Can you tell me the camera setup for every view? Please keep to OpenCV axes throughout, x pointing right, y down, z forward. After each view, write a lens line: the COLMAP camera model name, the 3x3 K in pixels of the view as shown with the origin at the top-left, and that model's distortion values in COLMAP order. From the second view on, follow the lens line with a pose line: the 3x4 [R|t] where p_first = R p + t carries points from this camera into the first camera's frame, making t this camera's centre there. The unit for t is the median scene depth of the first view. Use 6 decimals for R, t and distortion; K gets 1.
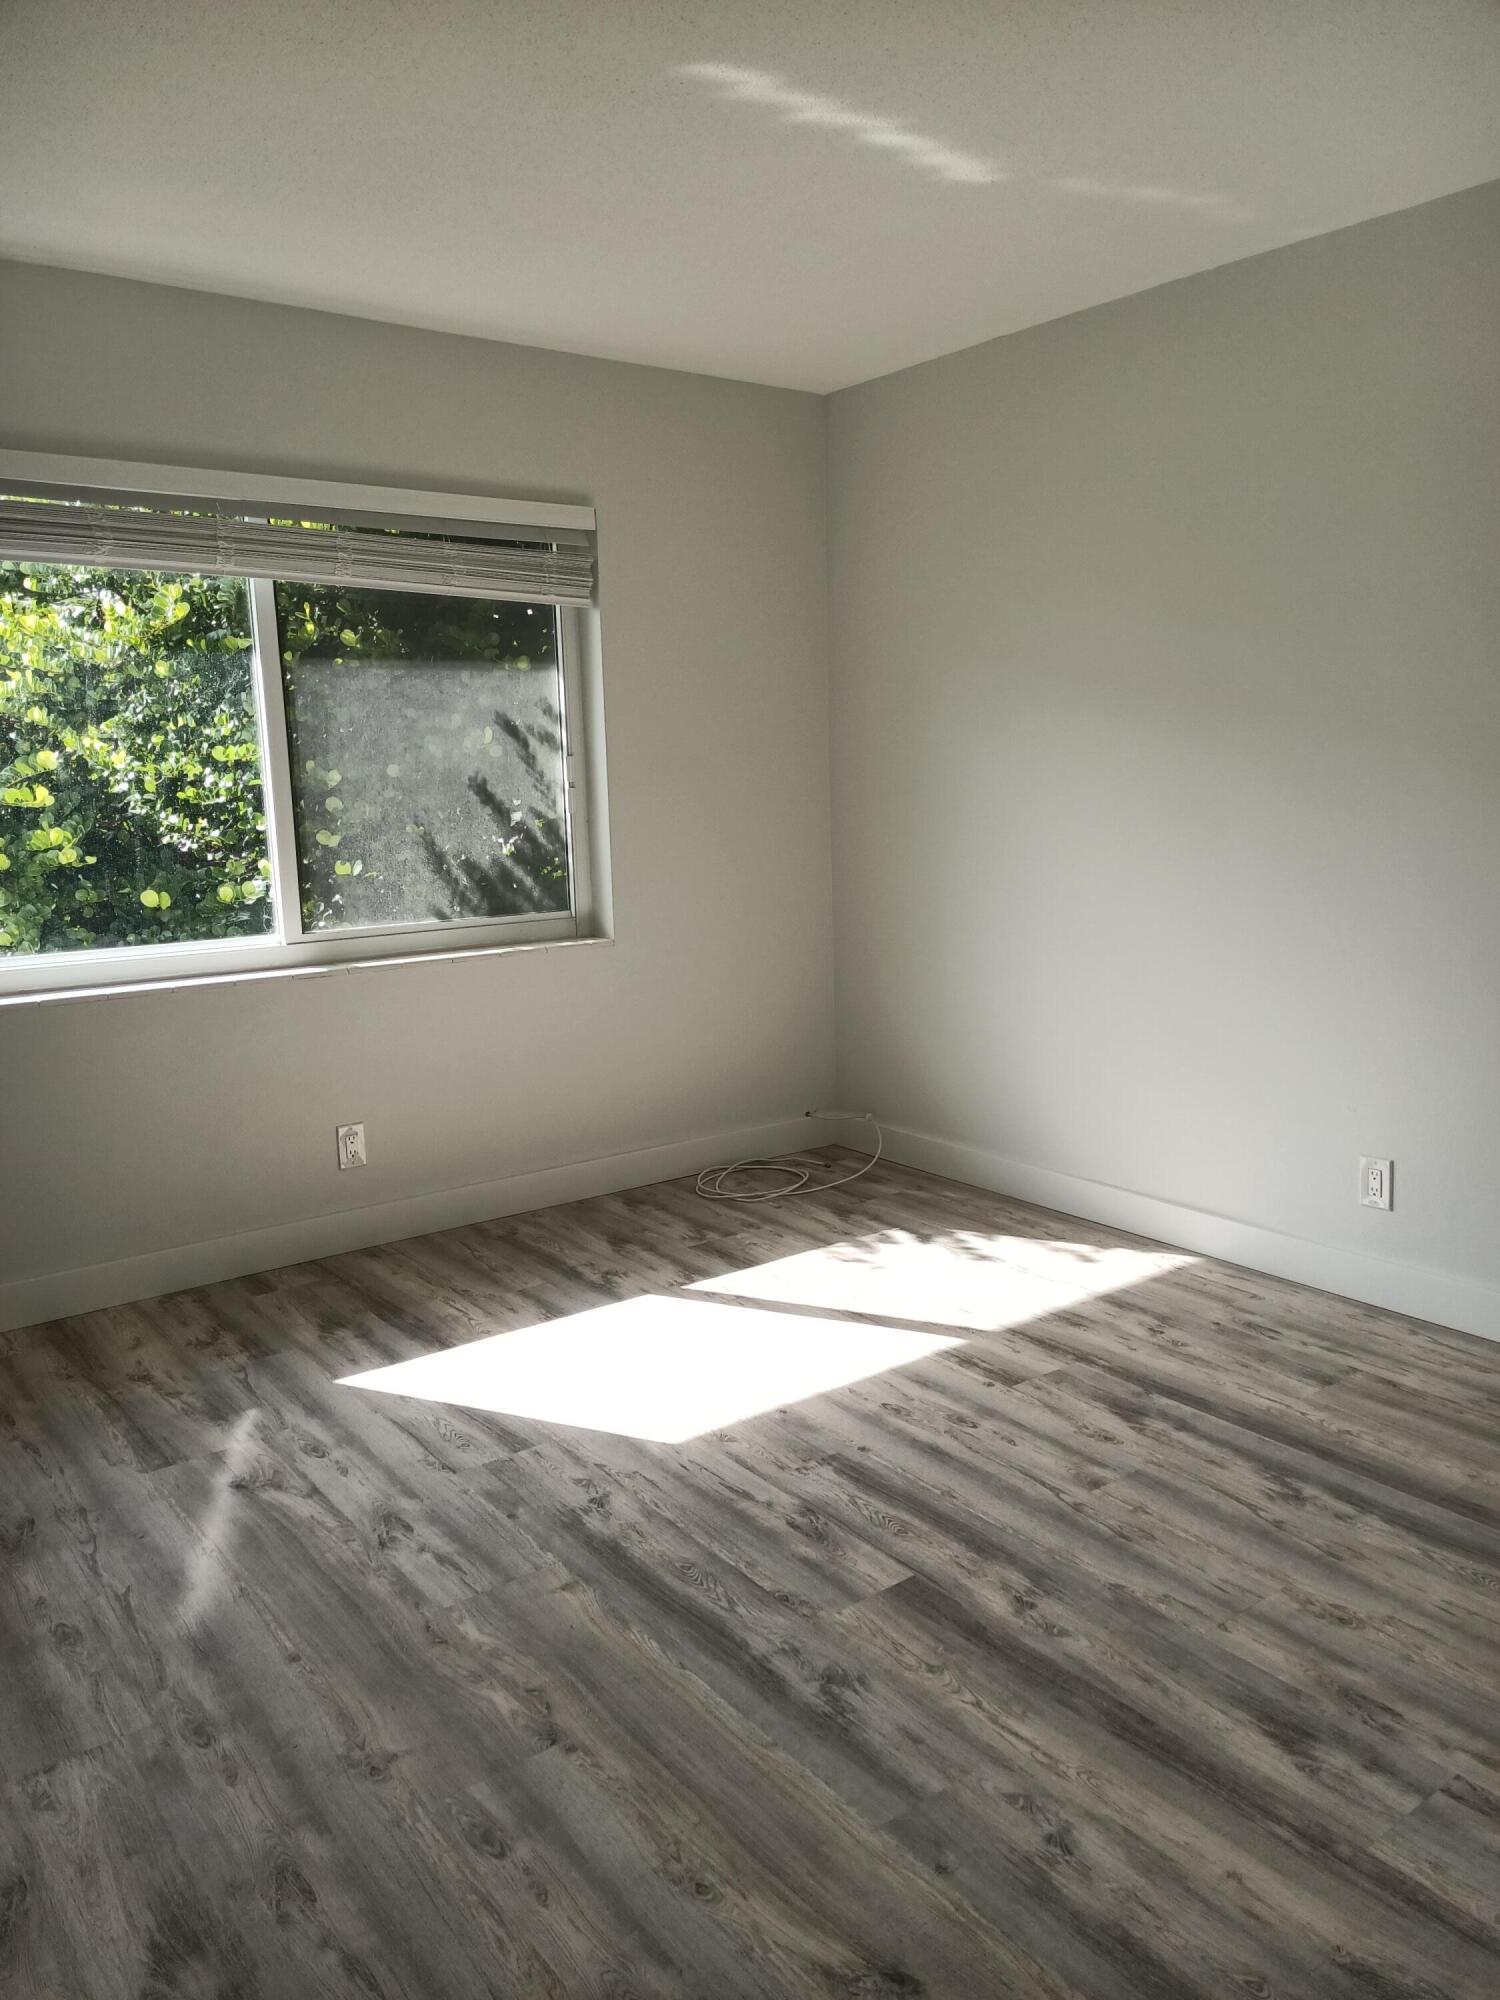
lens RADIAL K [[1485.3, 0, 750.0], [0, 1485.3, 1000.0], [0, 0, 1]] dist [0.004983, -0.055063]
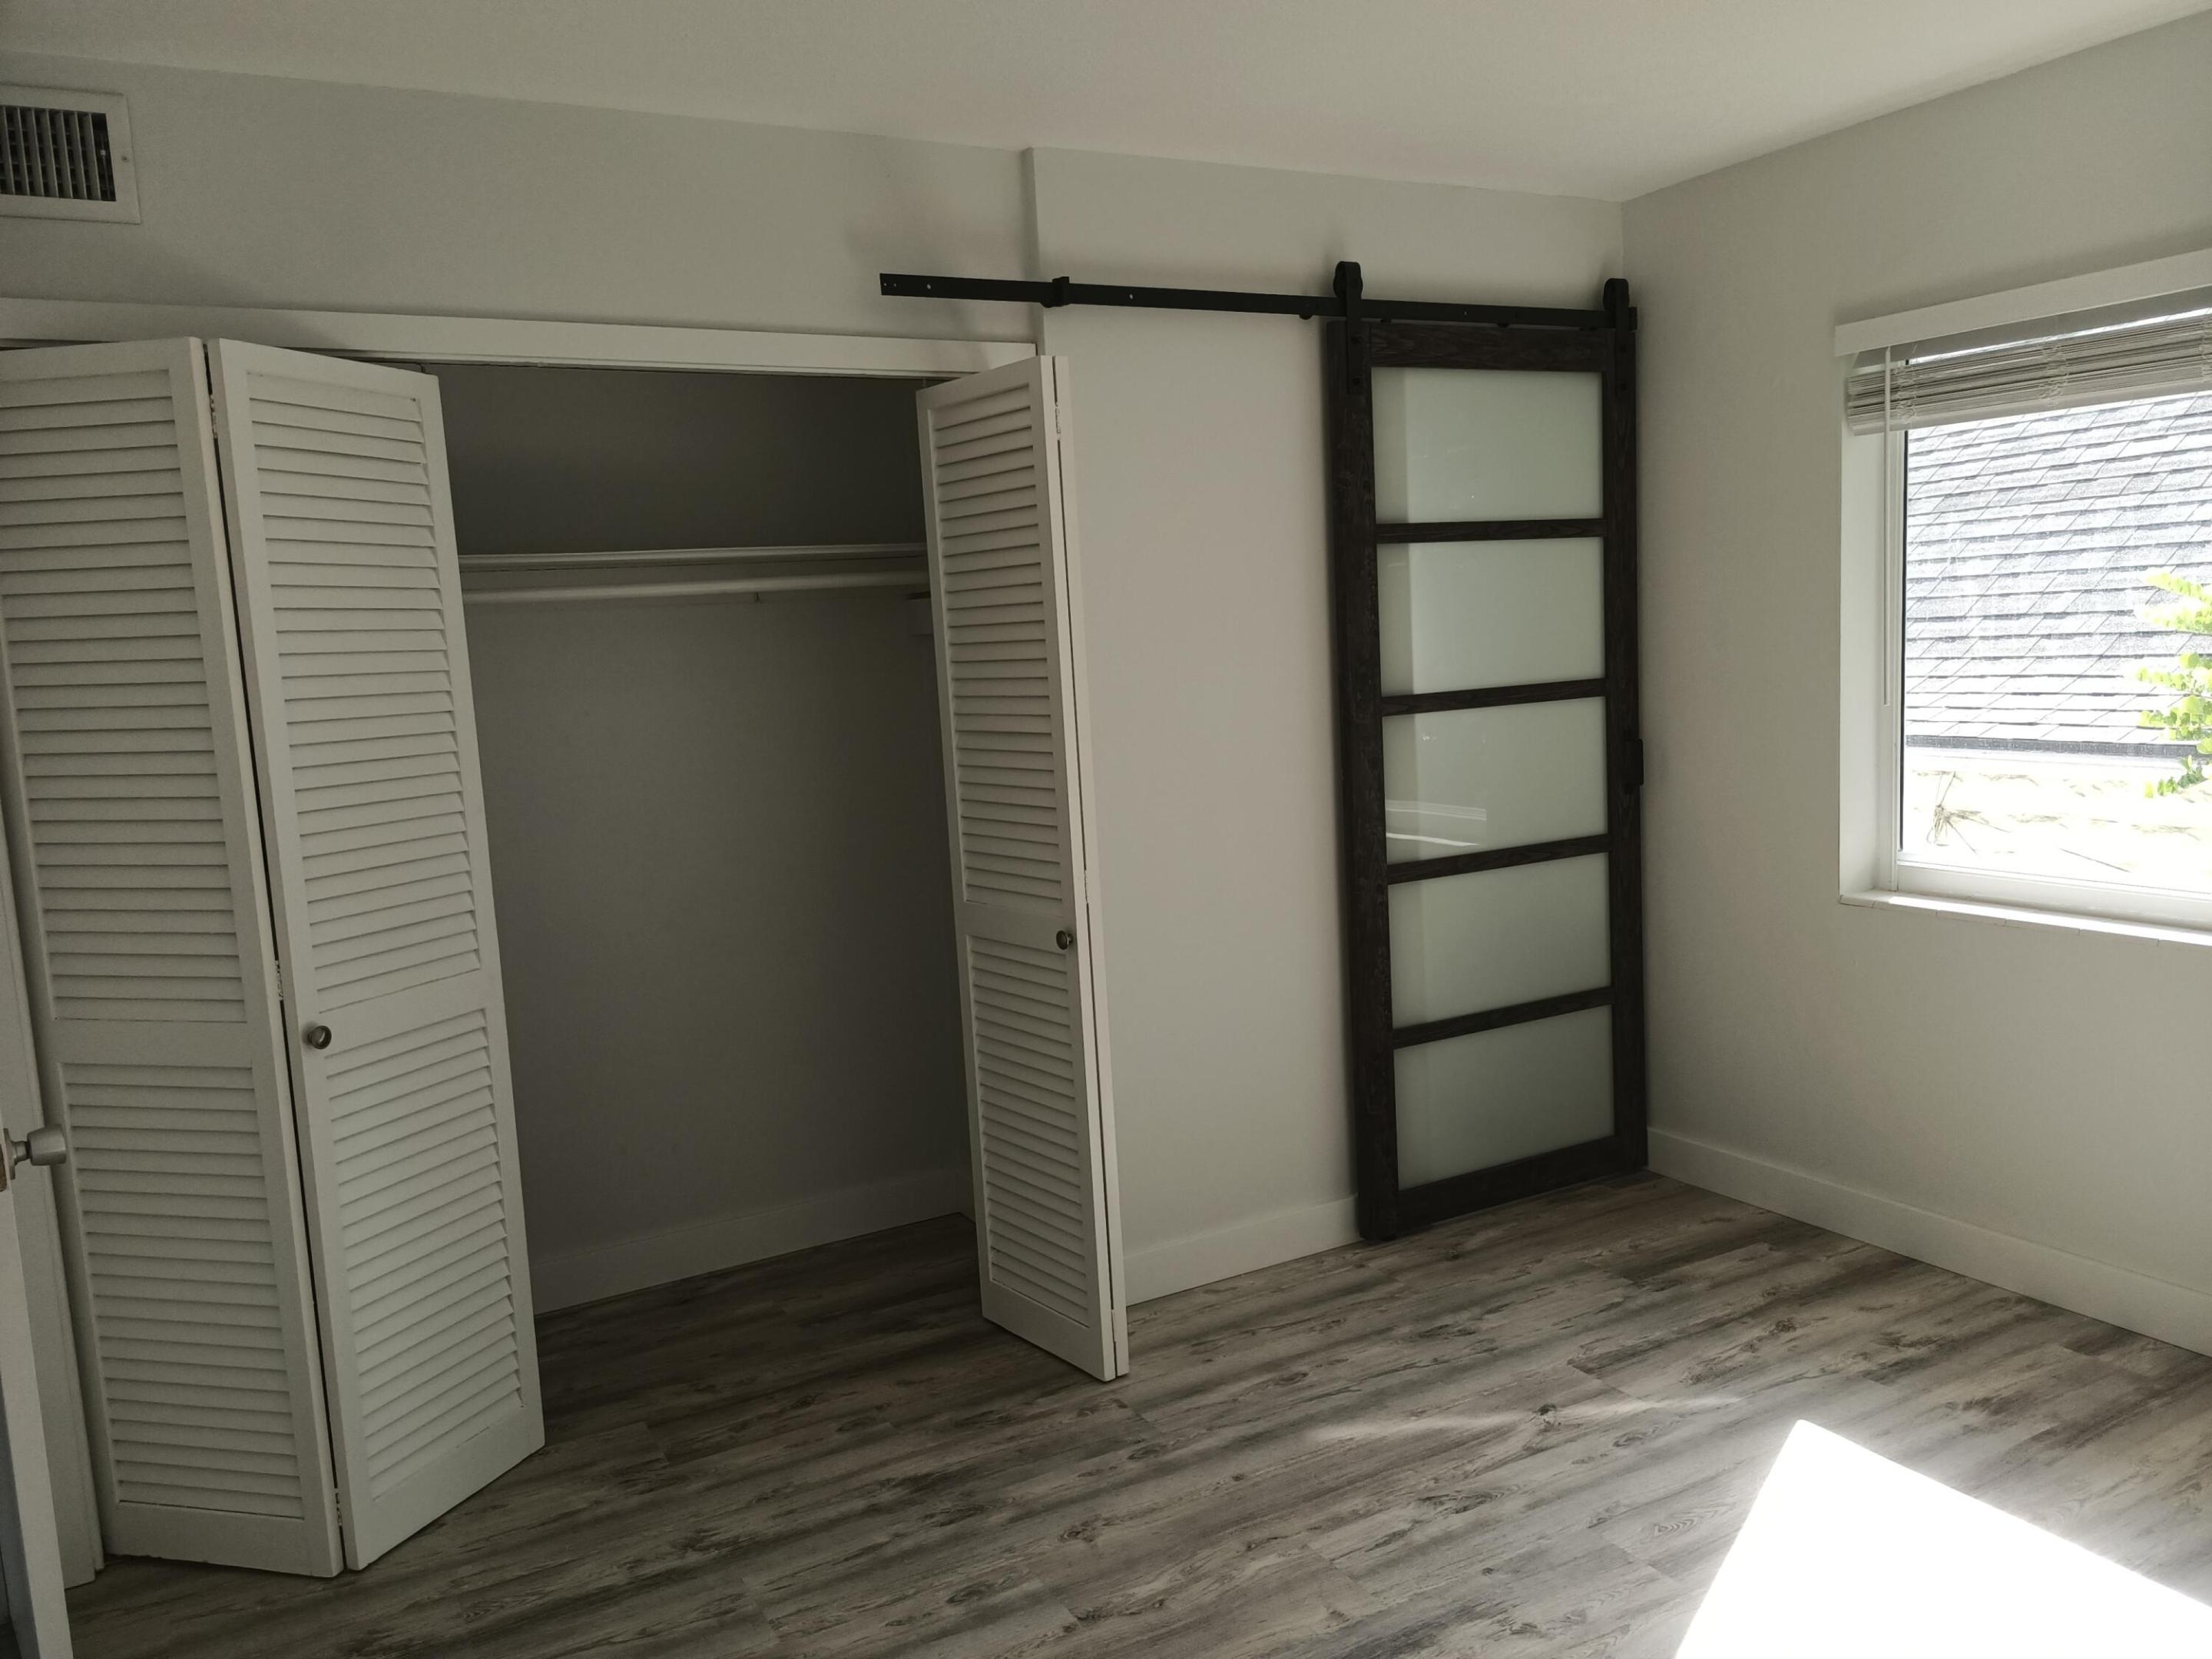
lens RADIAL K [[1642.8, 0, 1142.4], [0, 1642.8, 829.5], [0, 0, 1]] dist [0.004983, -0.055063]
pose [[-0.147569, 0.147799, -0.977946, 0.729970], [-0.106926, 0.980592, 0.164333, -0.209564], [0.983255, 0.128819, -0.128901, 0.854386]]
